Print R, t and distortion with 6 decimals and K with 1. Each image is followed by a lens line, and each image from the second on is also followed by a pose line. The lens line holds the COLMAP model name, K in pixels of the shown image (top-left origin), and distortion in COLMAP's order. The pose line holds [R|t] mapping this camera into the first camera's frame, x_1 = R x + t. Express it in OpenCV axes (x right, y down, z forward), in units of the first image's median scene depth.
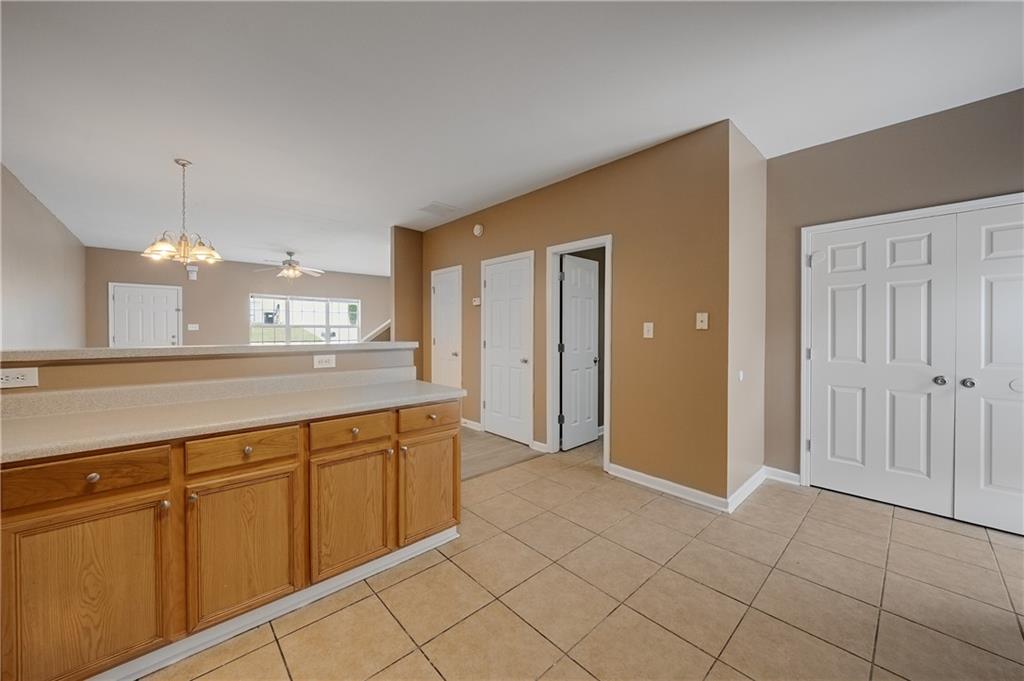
lens RADIAL K [[368.7, 0, 510.4], [0, 368.7, 336.5], [0, 0, 1]] dist [0.011122, -0.006688]
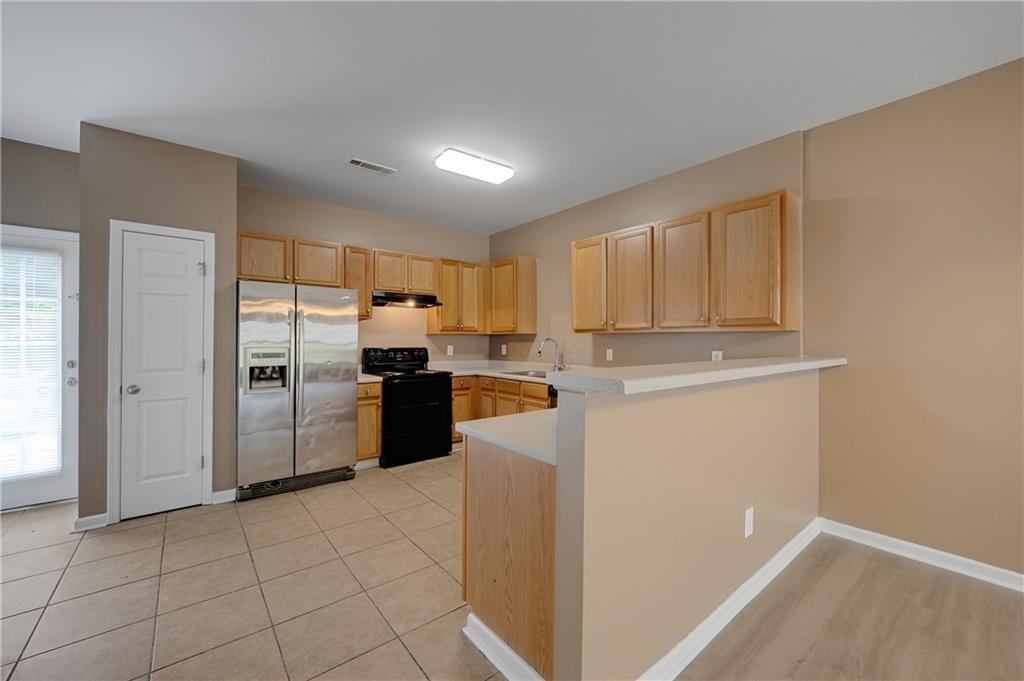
lens RADIAL K [[405.7, 0, 512.0], [0, 405.7, 340.5], [0, 0, 1]] dist [0.000200, -0.000142]
pose [[-0.997124, -0.009297, 0.075213, -0.165558], [-0.008253, 0.999865, 0.014175, -0.024173], [-0.075335, 0.013513, -0.997067, 1.003902]]
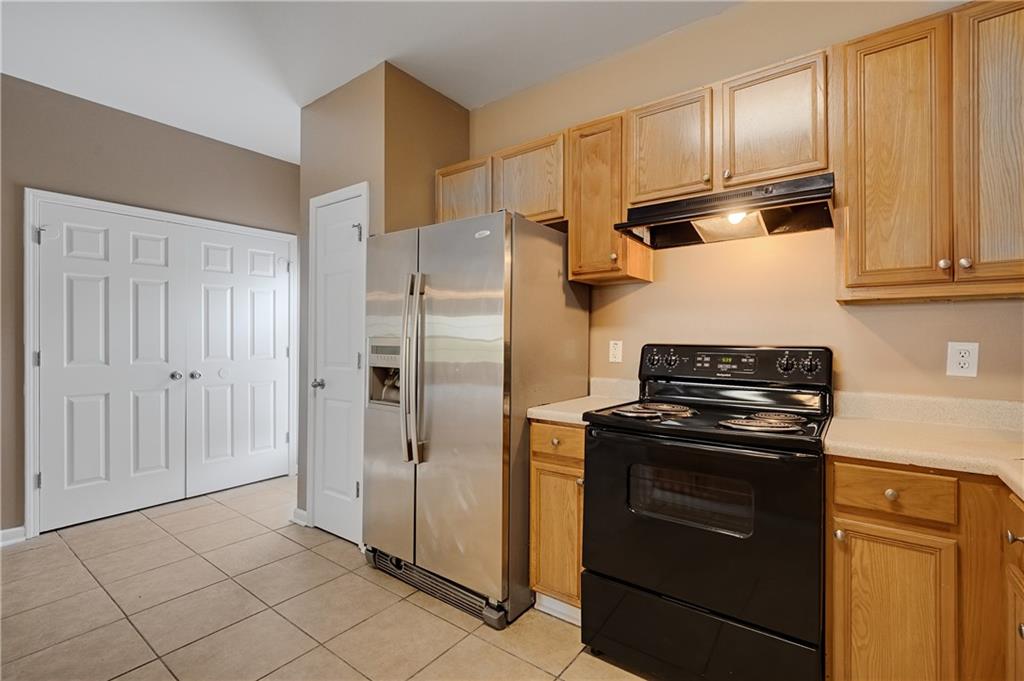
lens RADIAL K [[460.8, 0, 512.0], [0, 460.8, 340.5], [0, 0, 1]] dist [0.000820, -0.000234]
pose [[-0.162528, -0.012685, 0.986622, -0.207759], [0.007662, 0.999871, 0.014117, 0.002845], [-0.986674, 0.009854, -0.162409, 0.156072]]
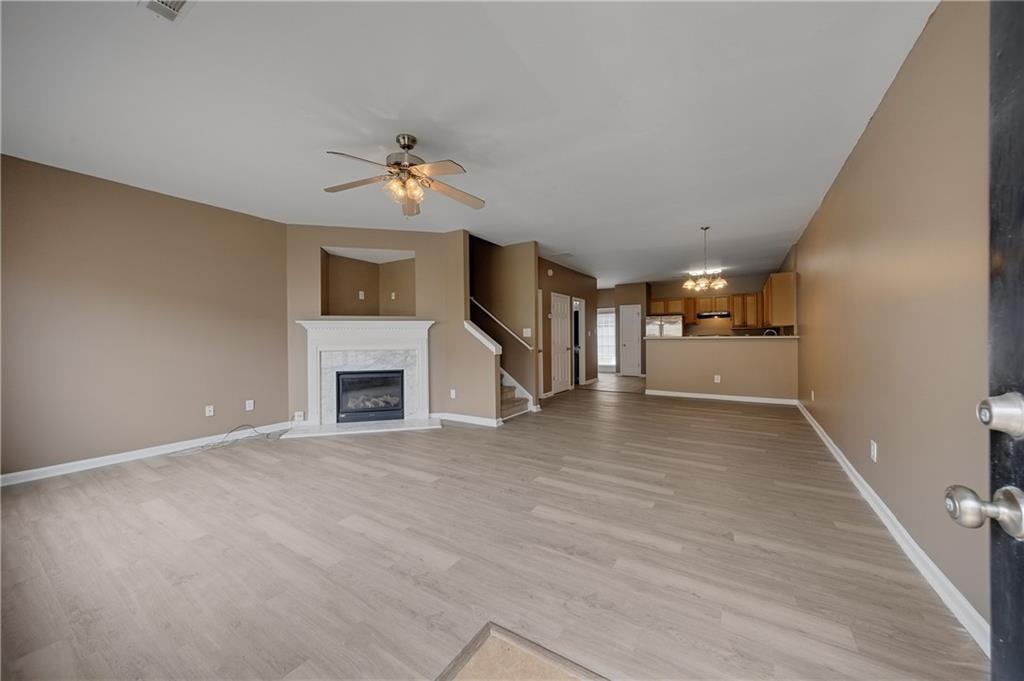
lens RADIAL K [[346.8, 0, 499.8], [0, 346.8, 337.4], [0, 0, 1]] dist [-0.000667, -0.000038]
pose [[-0.211771, -0.002622, 0.977316, -1.773200], [0.024419, 0.999670, 0.007973, -0.023276], [-0.977014, 0.025554, -0.211637, 1.791471]]
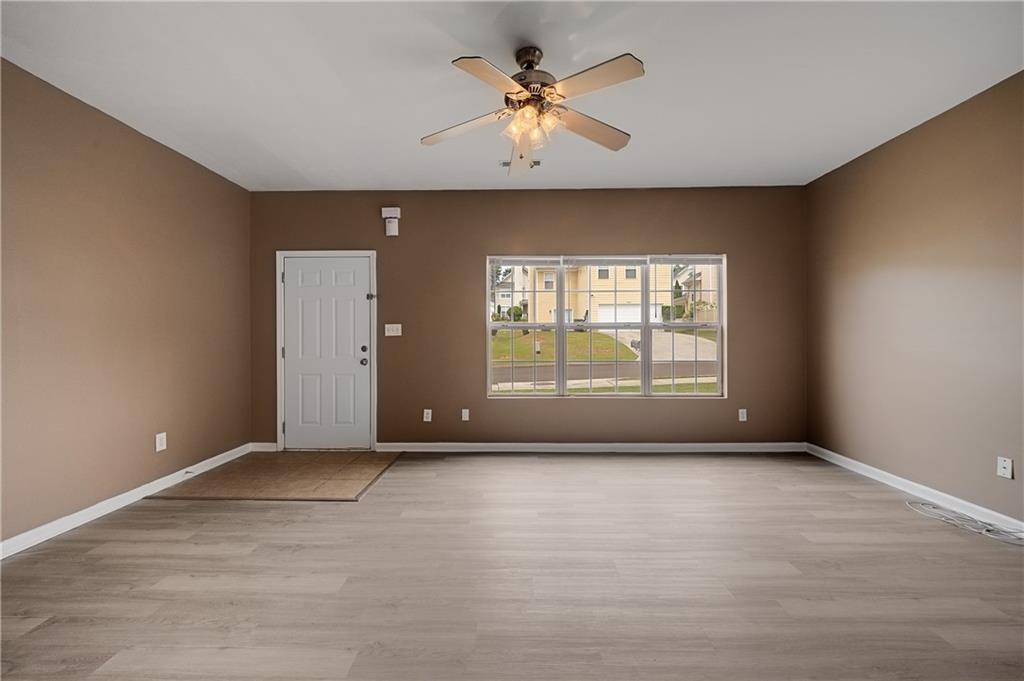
lens RADIAL K [[406.0, 0, 508.5], [0, 406.0, 338.1], [0, 0, 1]] dist [-0.000171, -0.000360]
pose [[0.710954, -0.008061, -0.703192, -0.697518], [-0.002656, 0.999896, -0.014148, -0.012887], [0.703234, 0.011927, 0.710859, 1.395719]]
